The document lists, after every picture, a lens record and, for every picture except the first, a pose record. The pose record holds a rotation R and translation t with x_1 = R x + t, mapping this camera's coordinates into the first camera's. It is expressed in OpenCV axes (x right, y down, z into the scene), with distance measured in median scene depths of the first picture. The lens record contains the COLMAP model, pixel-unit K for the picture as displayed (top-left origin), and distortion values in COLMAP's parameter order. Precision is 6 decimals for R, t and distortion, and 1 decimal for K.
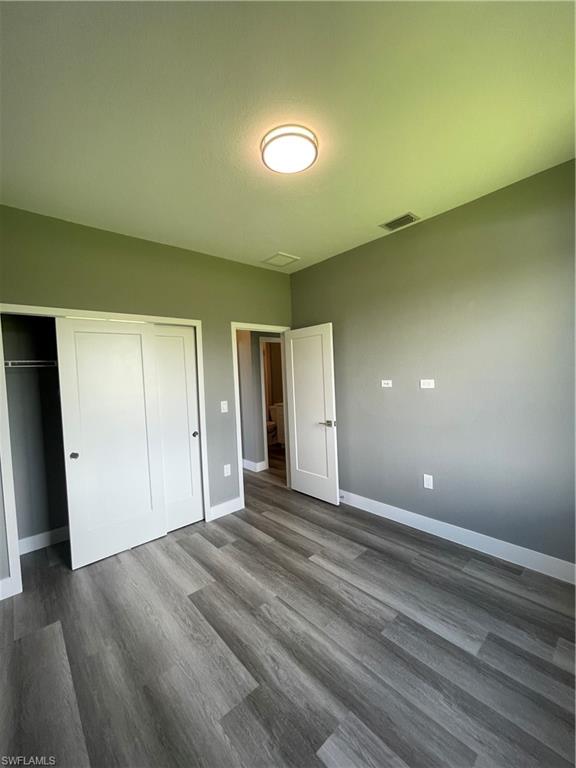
lens RADIAL K [[309.1, 0, 286.1], [0, 309.1, 382.7], [0, 0, 1]] dist [-0.000990, -0.000160]
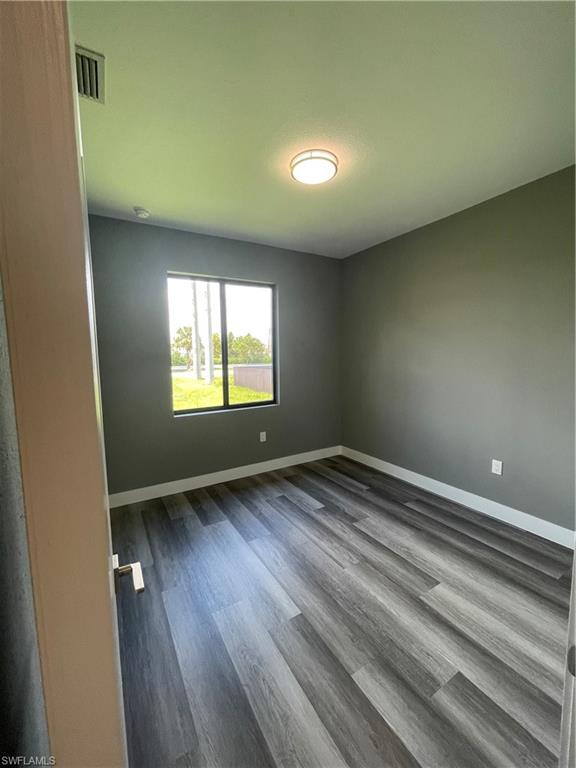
lens RADIAL K [[309.1, 0, 286.1], [0, 309.1, 382.7], [0, 0, 1]] dist [-0.000990, -0.000160]
pose [[-0.980476, 0.046448, 0.191073, -0.071556], [0.069687, 0.990712, 0.116760, -0.063816], [-0.183875, 0.127796, -0.974607, 2.086952]]
